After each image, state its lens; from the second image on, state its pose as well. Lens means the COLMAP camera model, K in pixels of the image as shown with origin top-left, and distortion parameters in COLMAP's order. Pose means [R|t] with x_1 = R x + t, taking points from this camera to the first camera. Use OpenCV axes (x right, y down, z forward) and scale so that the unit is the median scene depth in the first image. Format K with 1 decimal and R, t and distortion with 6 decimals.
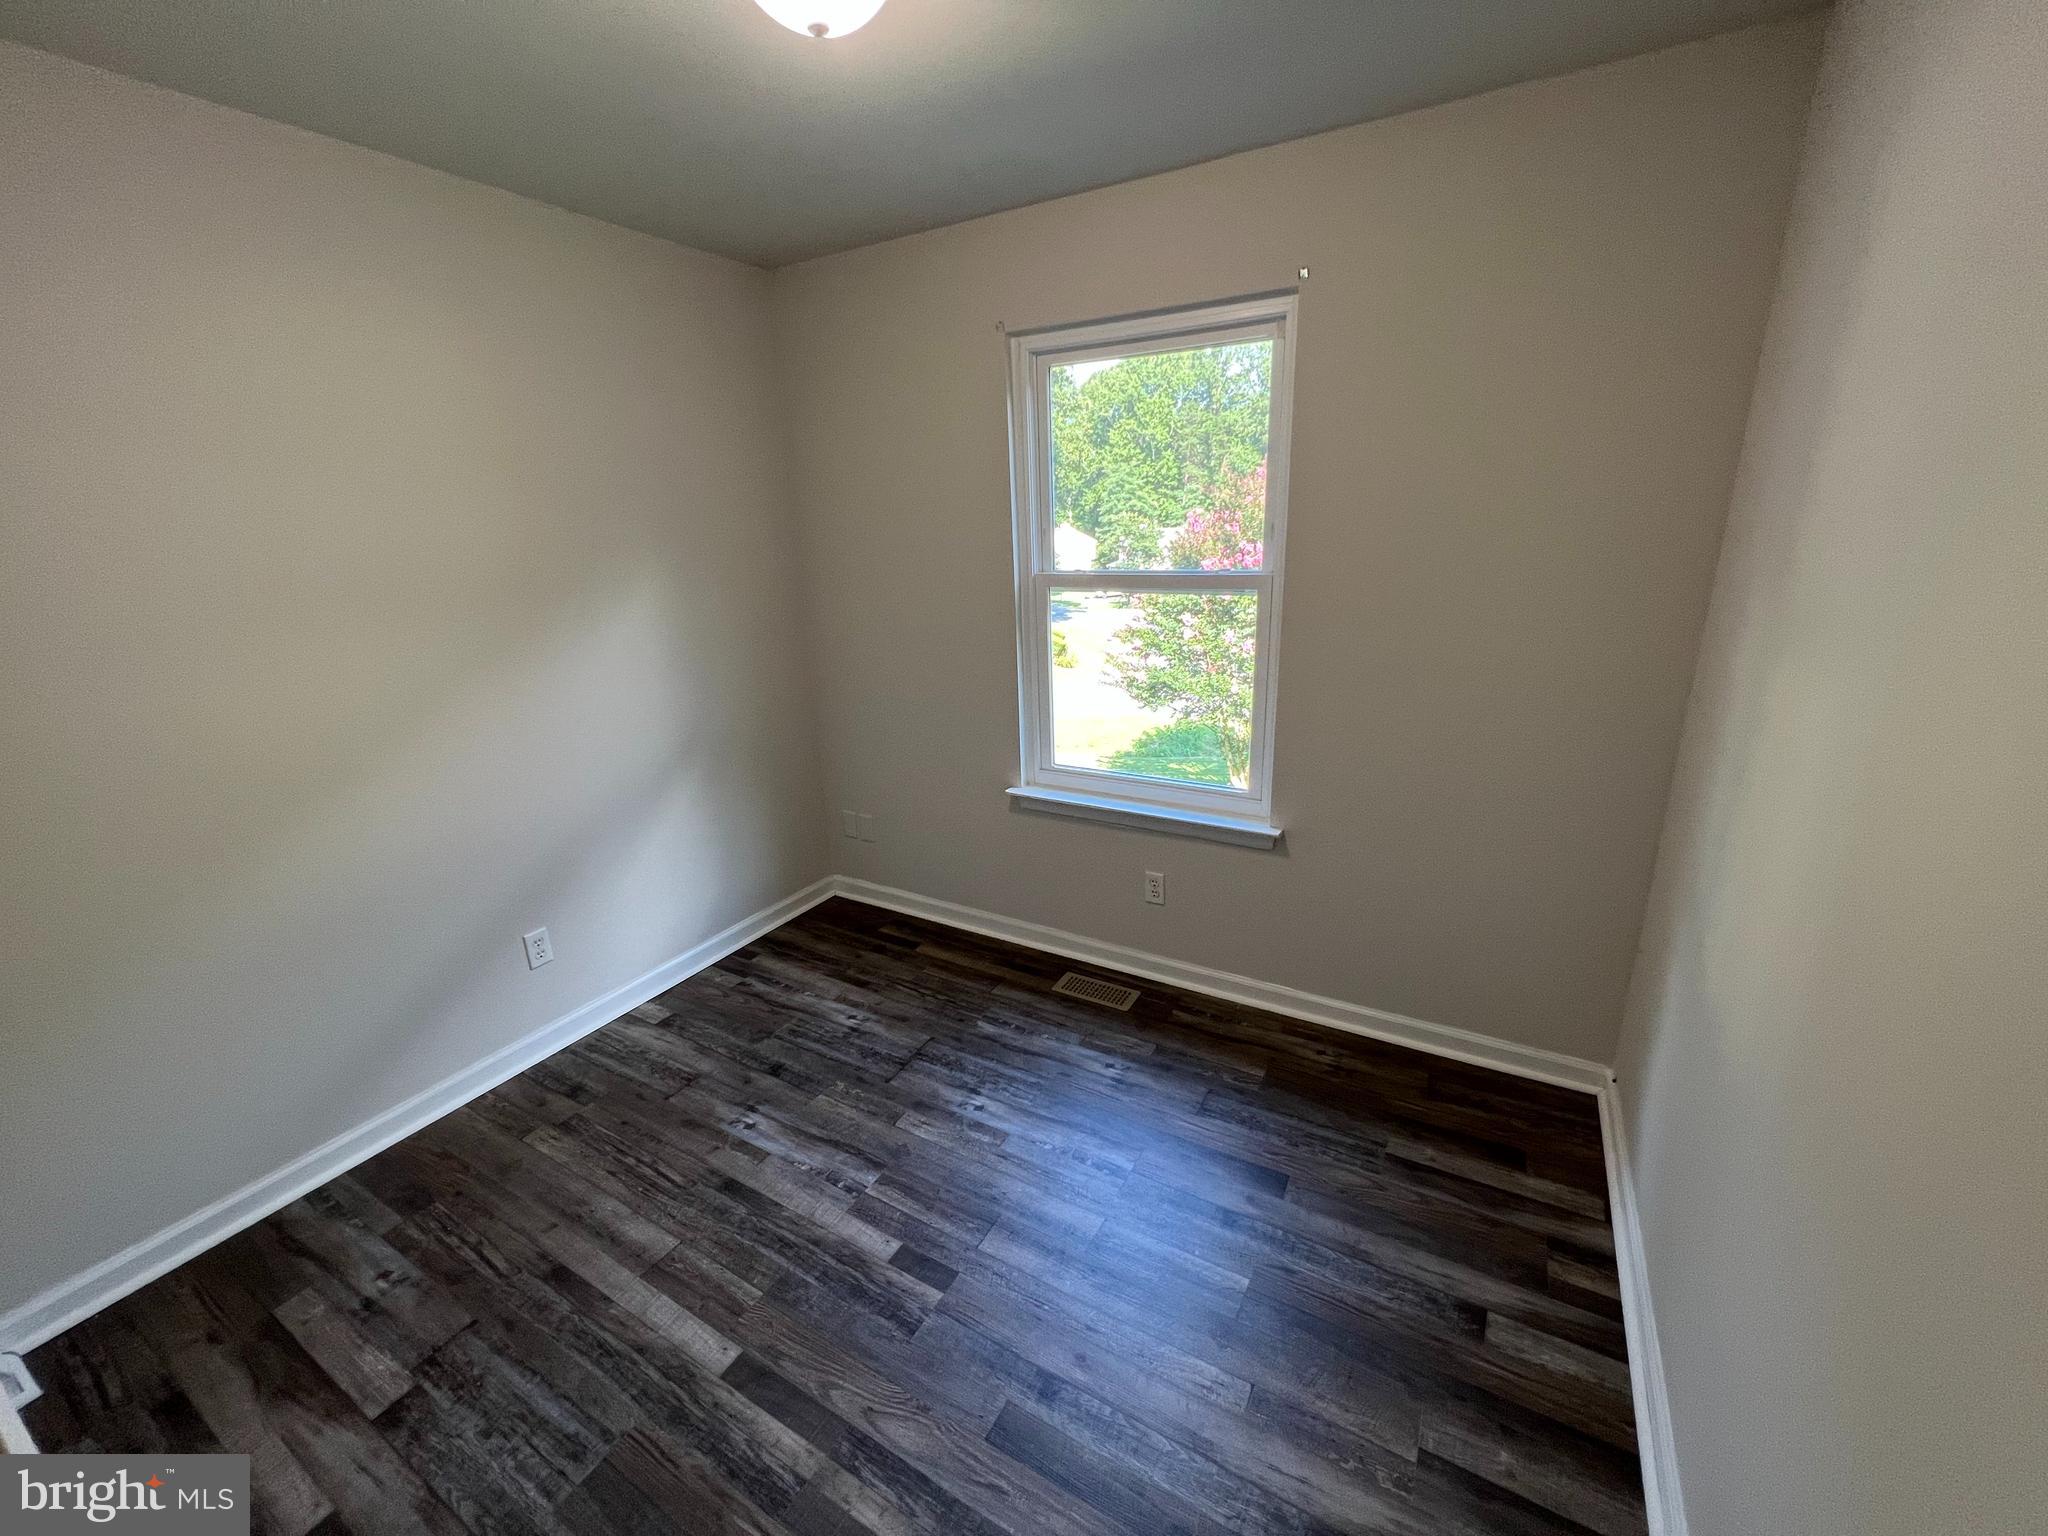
lens RADIAL K [[817.8, 0, 1022.5], [0, 817.8, 764.8], [0, 0, 1]] dist [-0.002568, -0.000076]
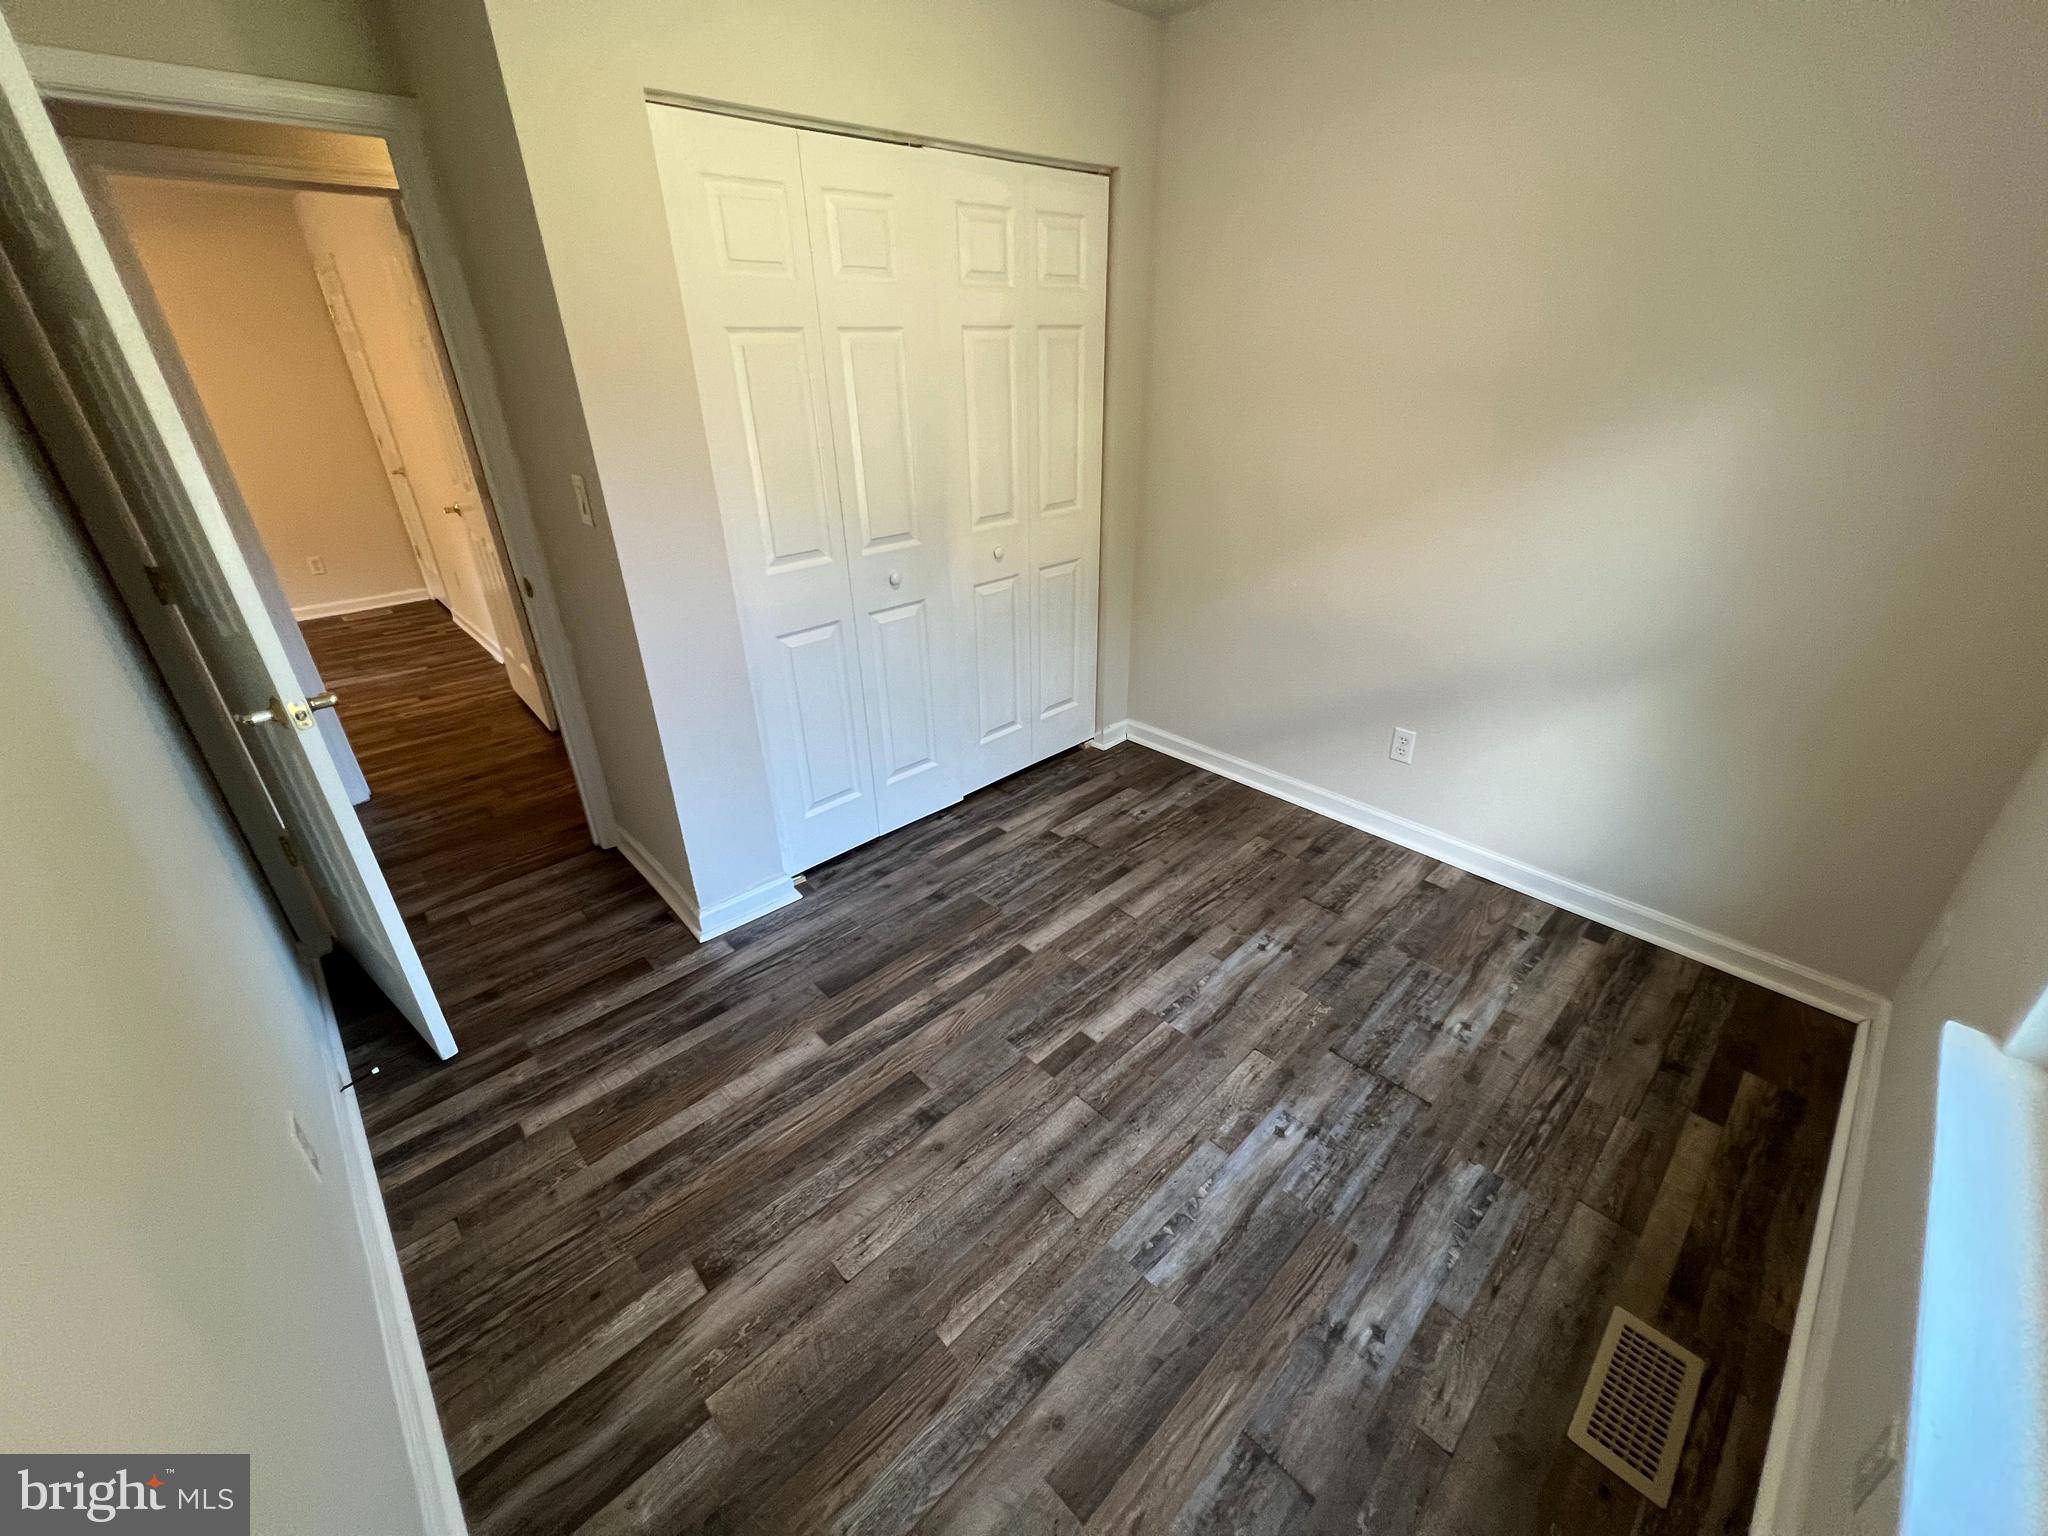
lens RADIAL K [[816.7, 0, 1020.3], [0, 816.7, 762.6], [0, 0, 1]] dist [-0.000994, 0.000197]
pose [[-0.280197, 0.467682, -0.838310, 0.586359], [-0.249475, 0.807808, 0.534050, -0.261782], [0.926958, 0.358776, -0.109670, 0.829316]]
